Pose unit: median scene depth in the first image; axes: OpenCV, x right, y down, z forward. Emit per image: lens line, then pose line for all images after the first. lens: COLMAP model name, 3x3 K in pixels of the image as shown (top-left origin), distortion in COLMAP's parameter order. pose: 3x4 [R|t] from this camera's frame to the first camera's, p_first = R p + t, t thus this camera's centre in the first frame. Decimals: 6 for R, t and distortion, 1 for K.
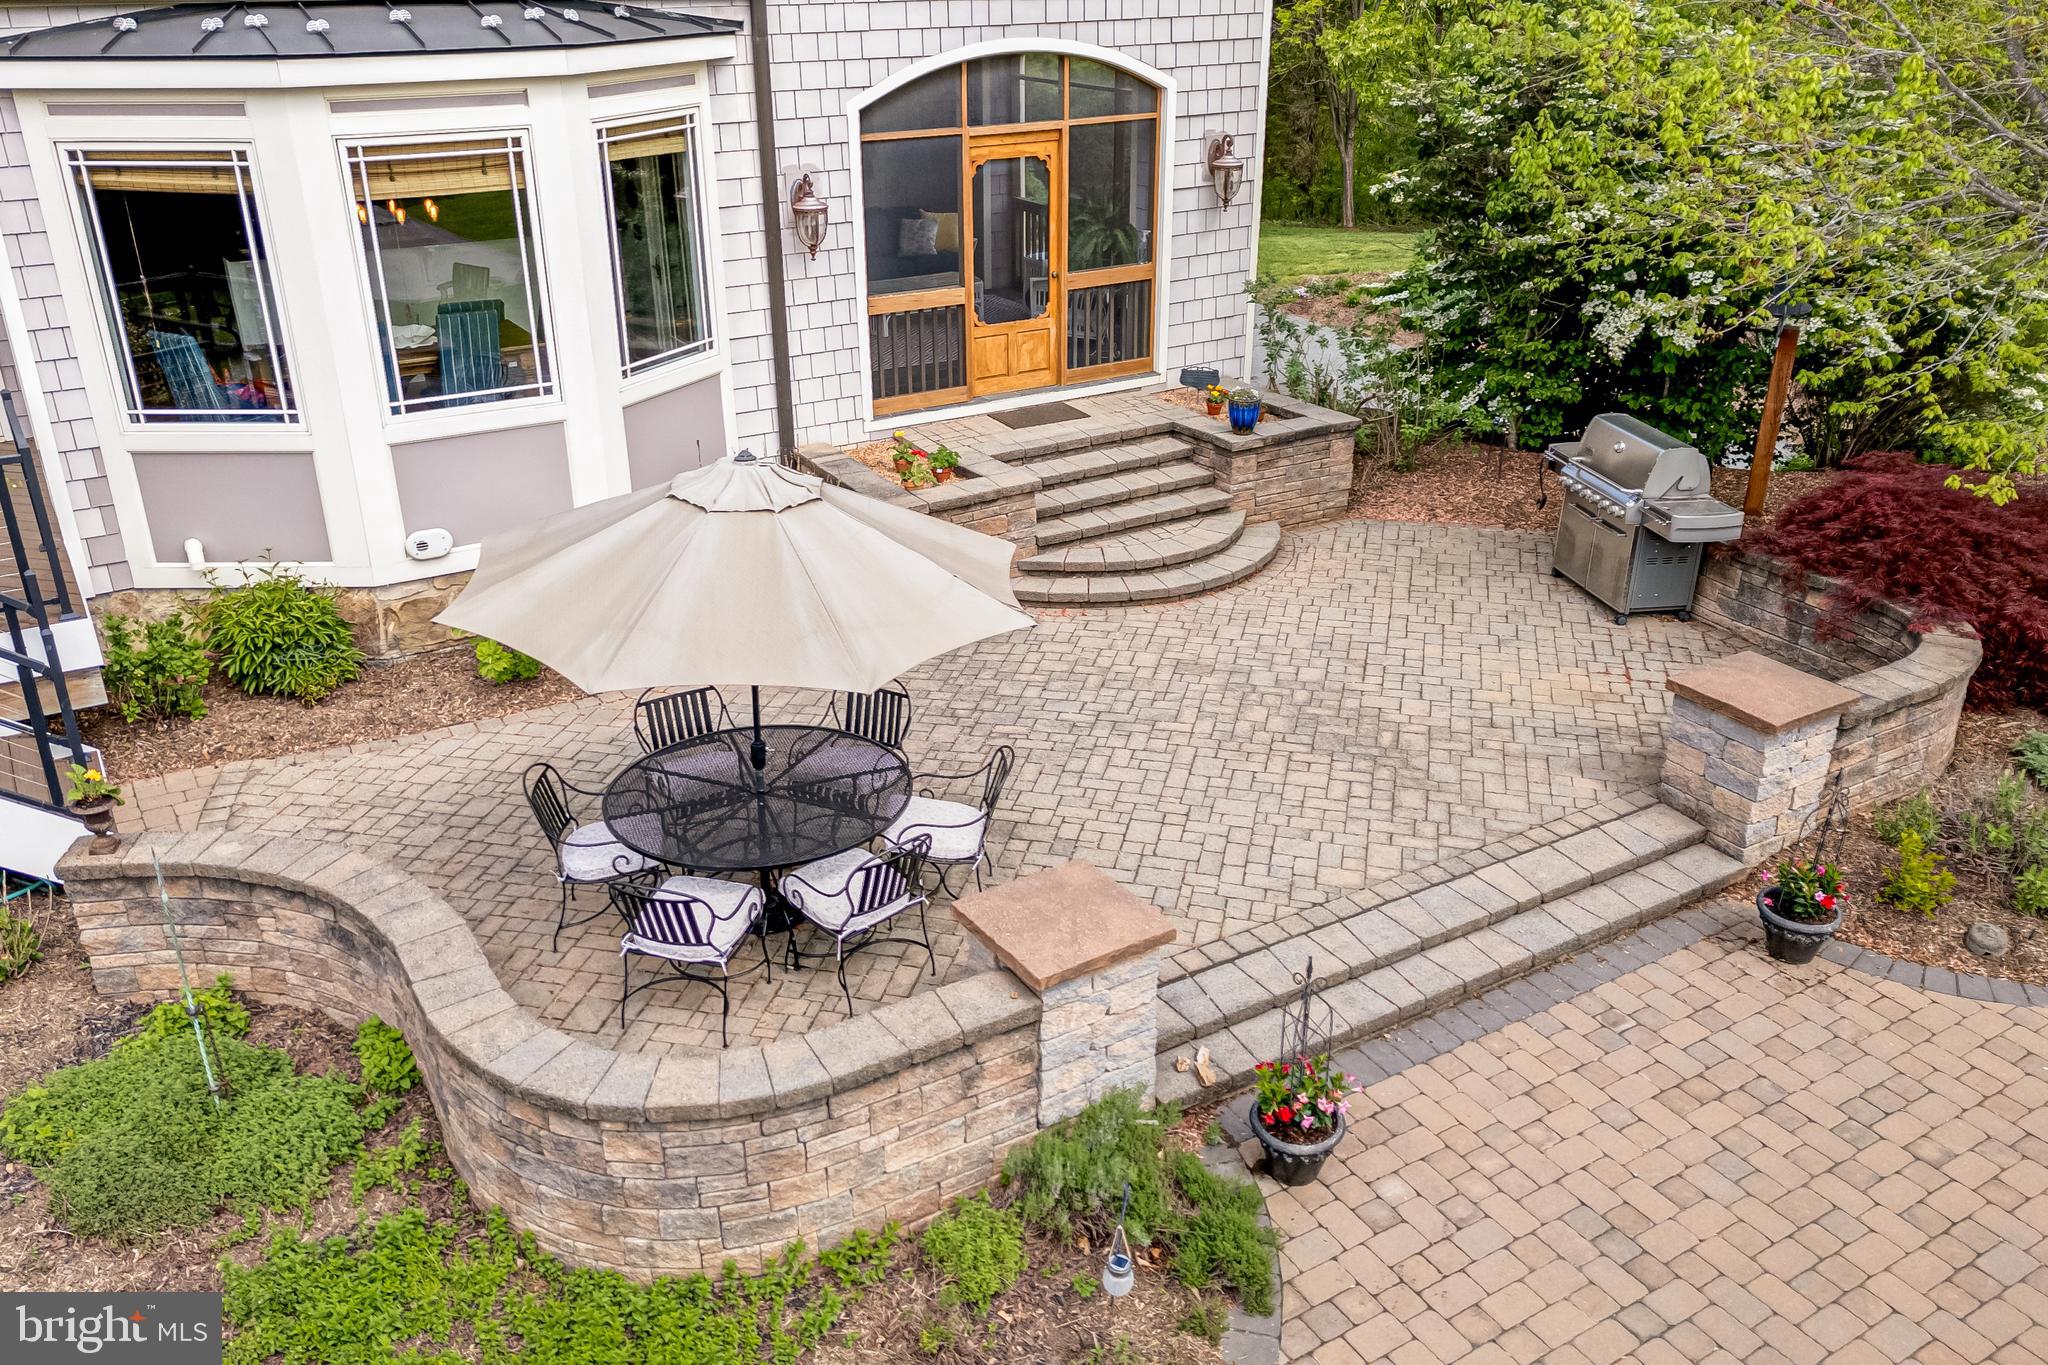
lens RADIAL K [[1716.8, 0, 1029.1], [0, 1716.8, 679.7], [0, 0, 1]] dist [0.061944, -0.060434]
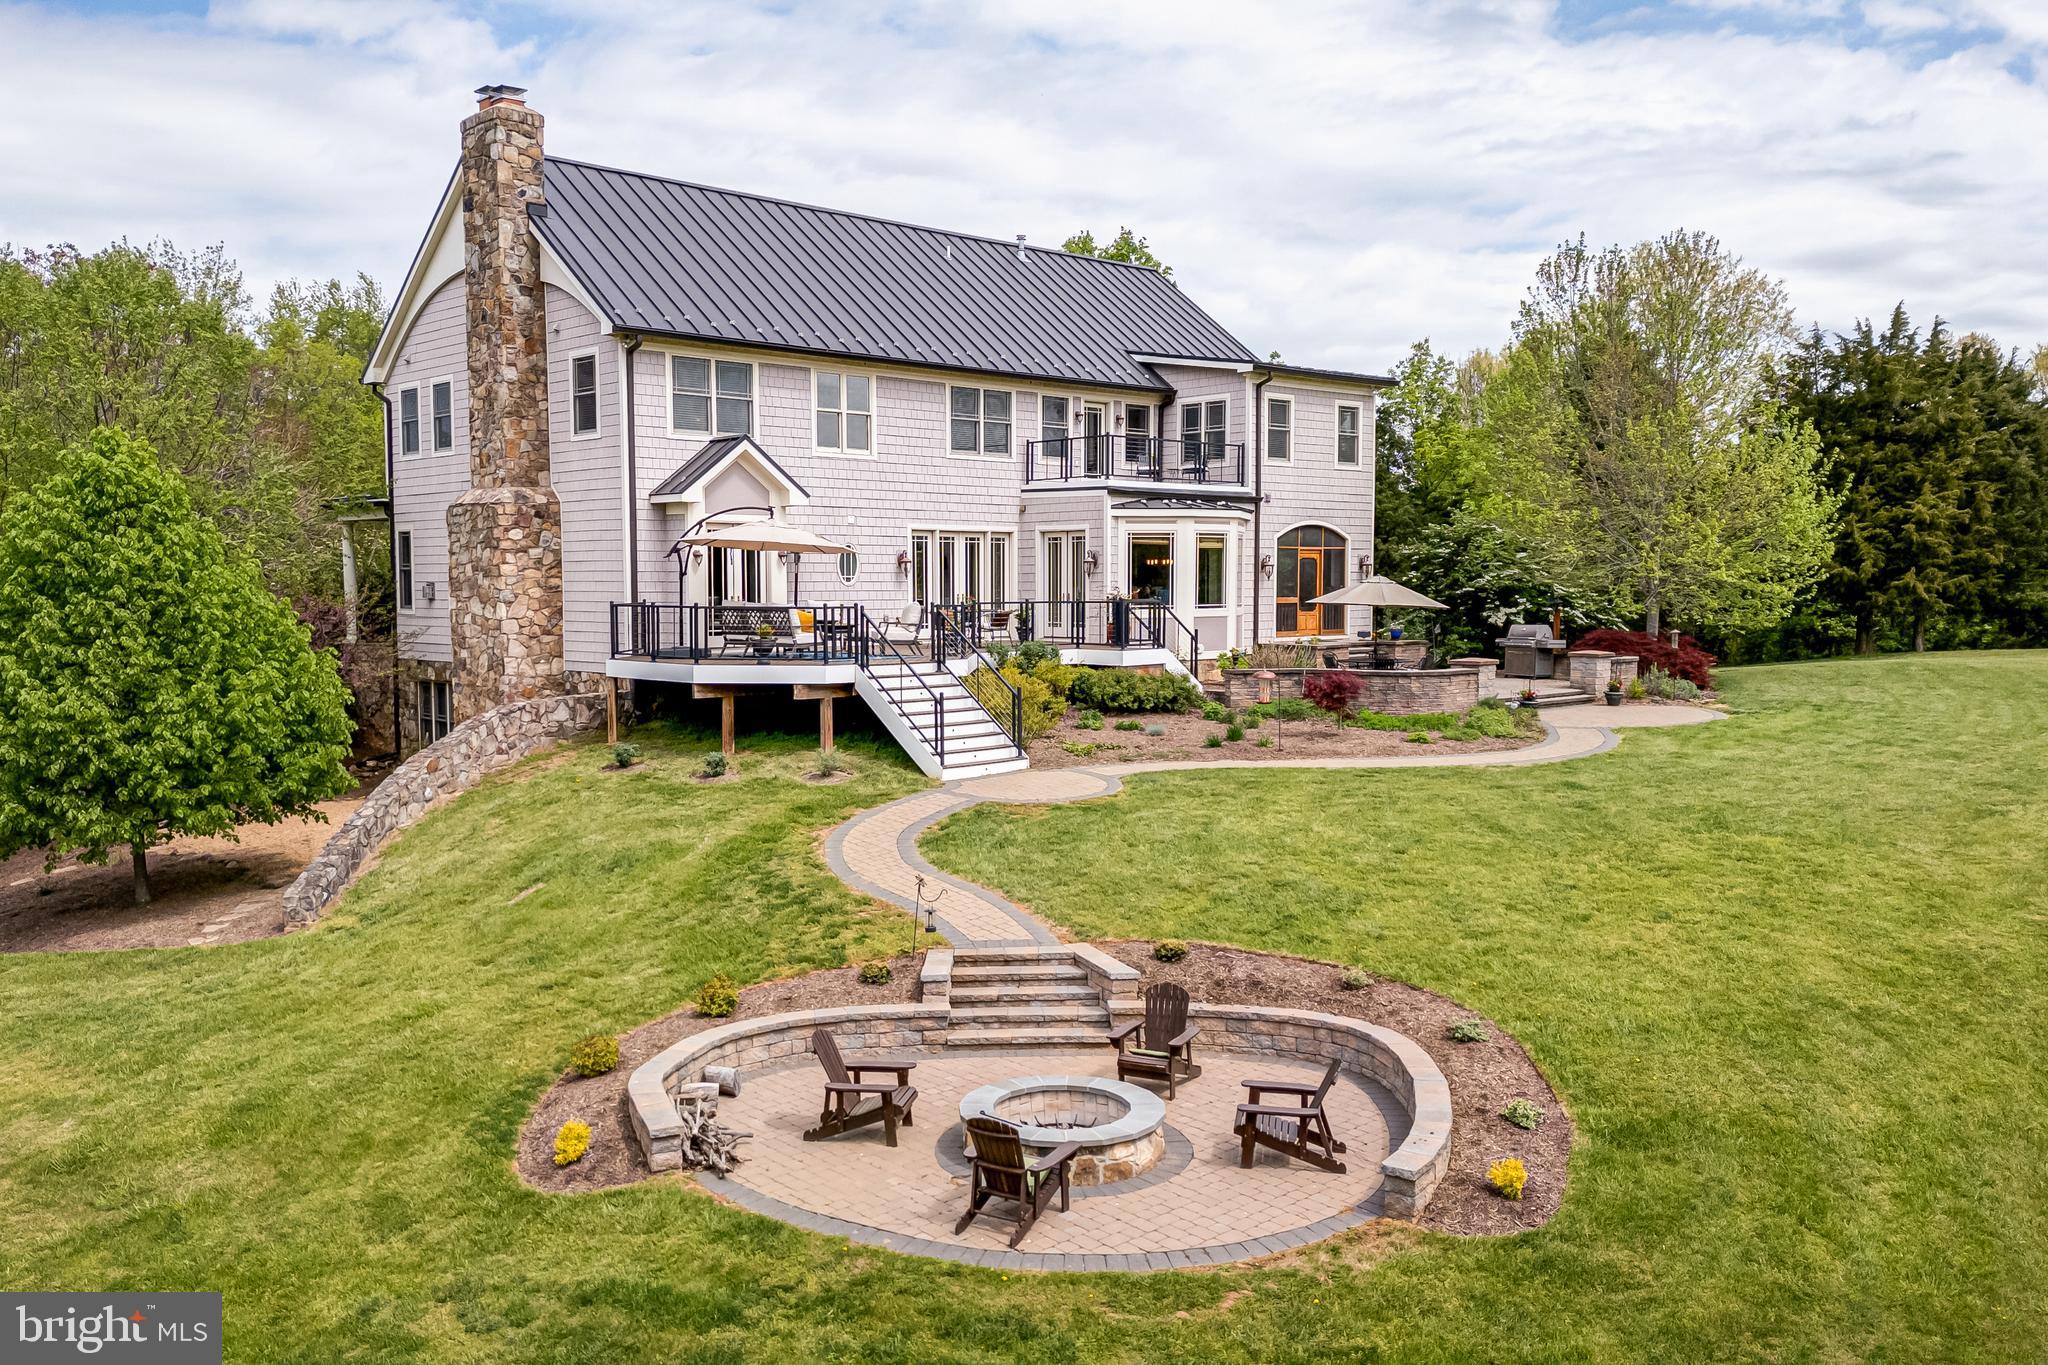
lens RADIAL K [[1716.8, 0, 1016.5], [0, 1716.8, 686.8], [0, 0, 1]] dist [0.061944, -0.060434]
pose [[0.977778, -0.008910, 0.209452, -1.253088], [0.082025, 0.935707, -0.343110, 0.986677], [-0.192928, 0.352666, 0.915645, -1.730410]]
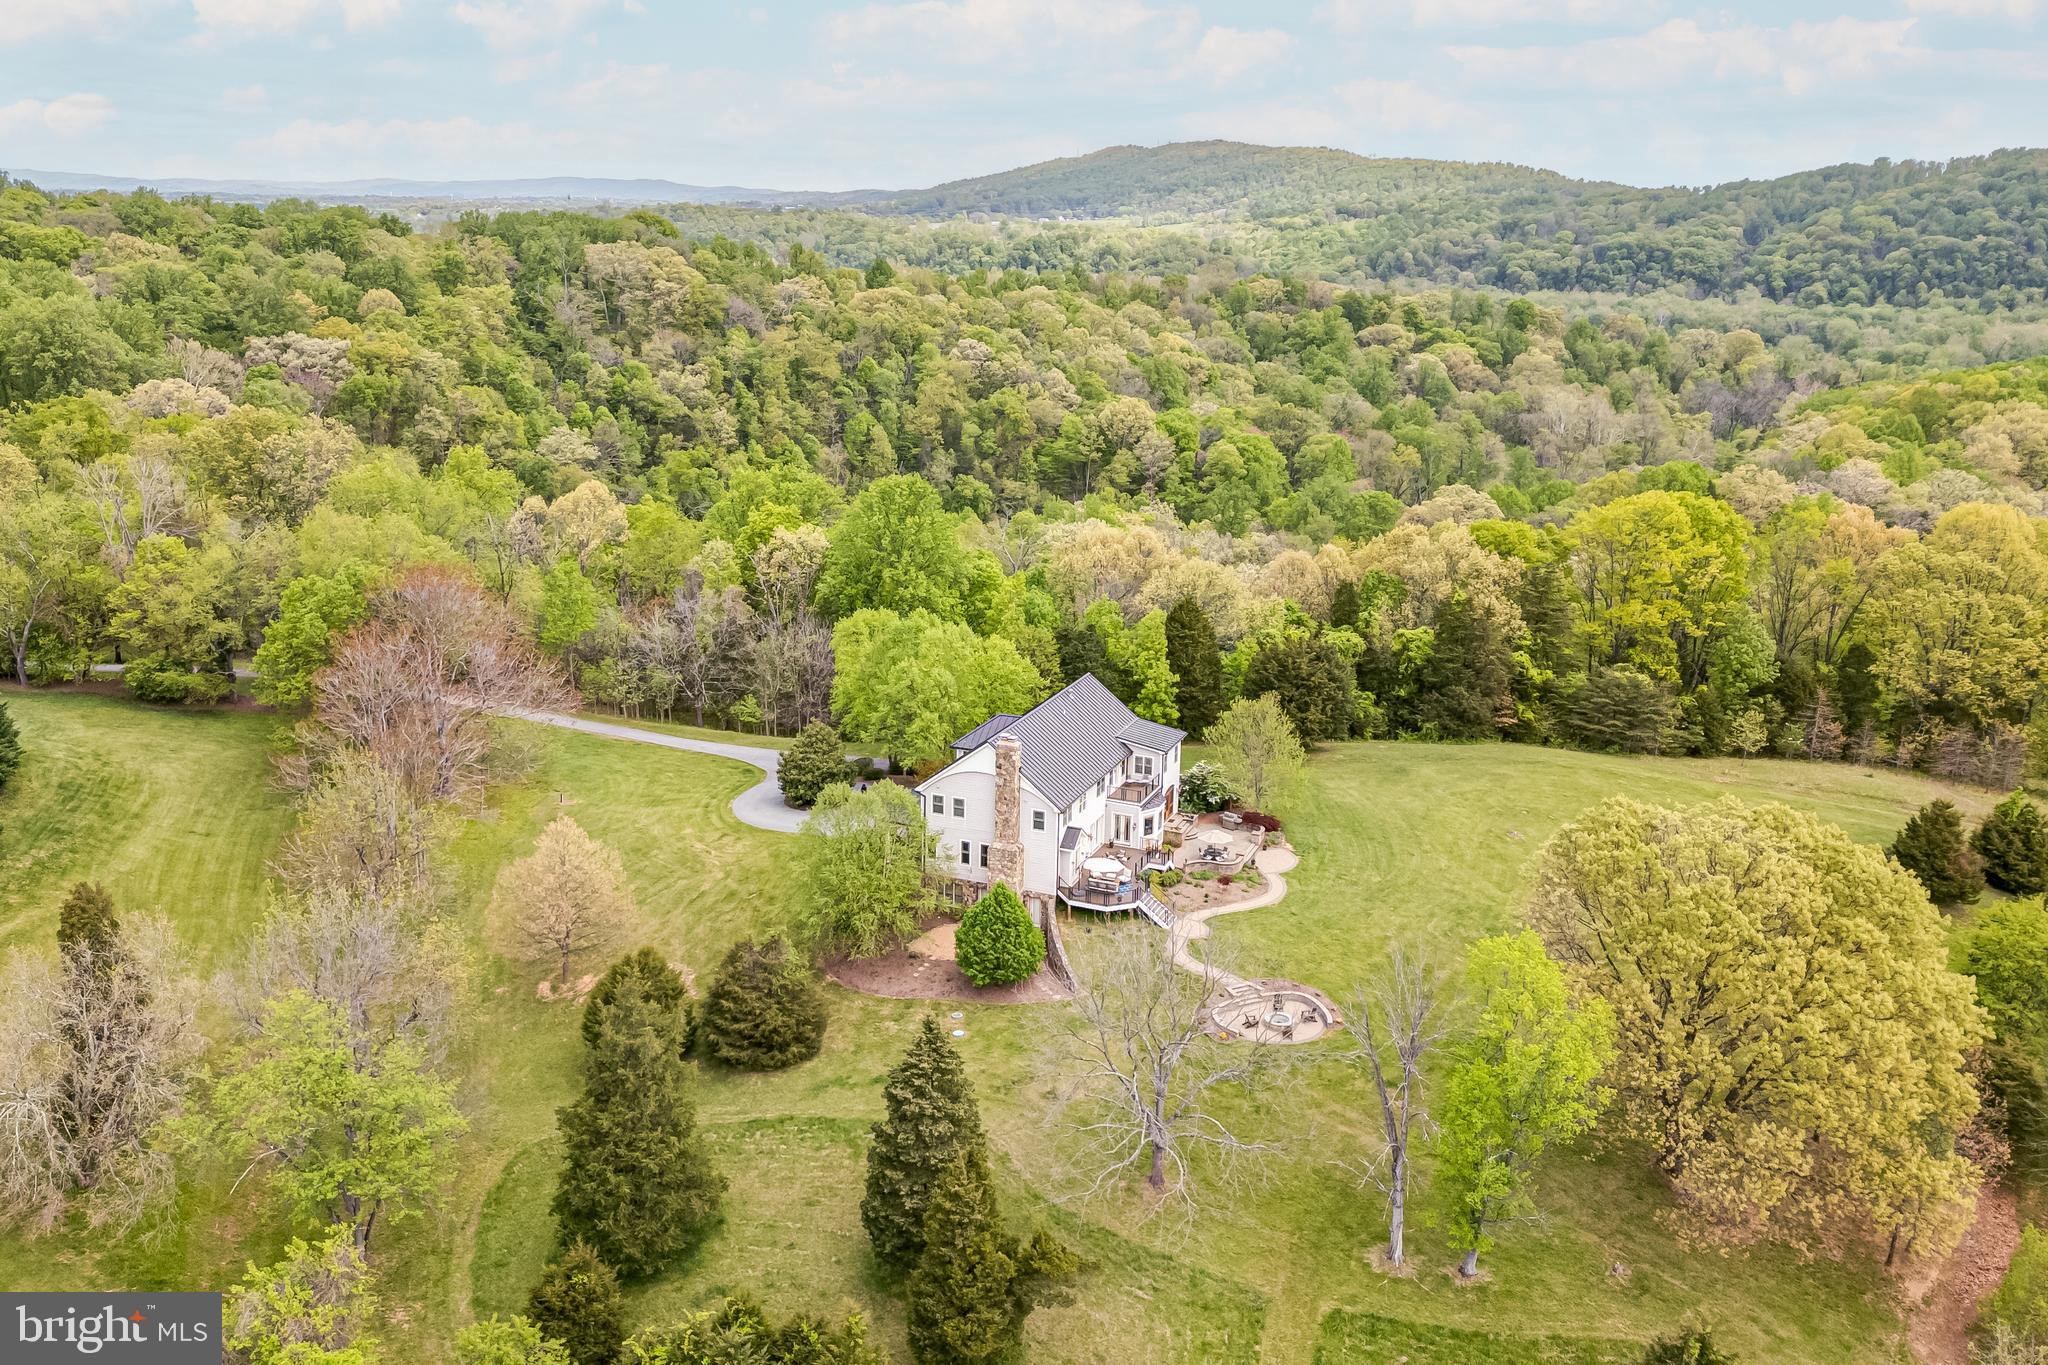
lens RADIAL K [[1716.8, 0, 1017.9], [0, 1716.8, 682.6], [0, 0, 1]] dist [0.061944, -0.060434]
pose [[0.801597, -0.140590, 0.581100, -6.776679], [0.219773, 0.973198, -0.067713, -0.493204], [-0.556005, 0.181989, 0.811010, -7.066925]]
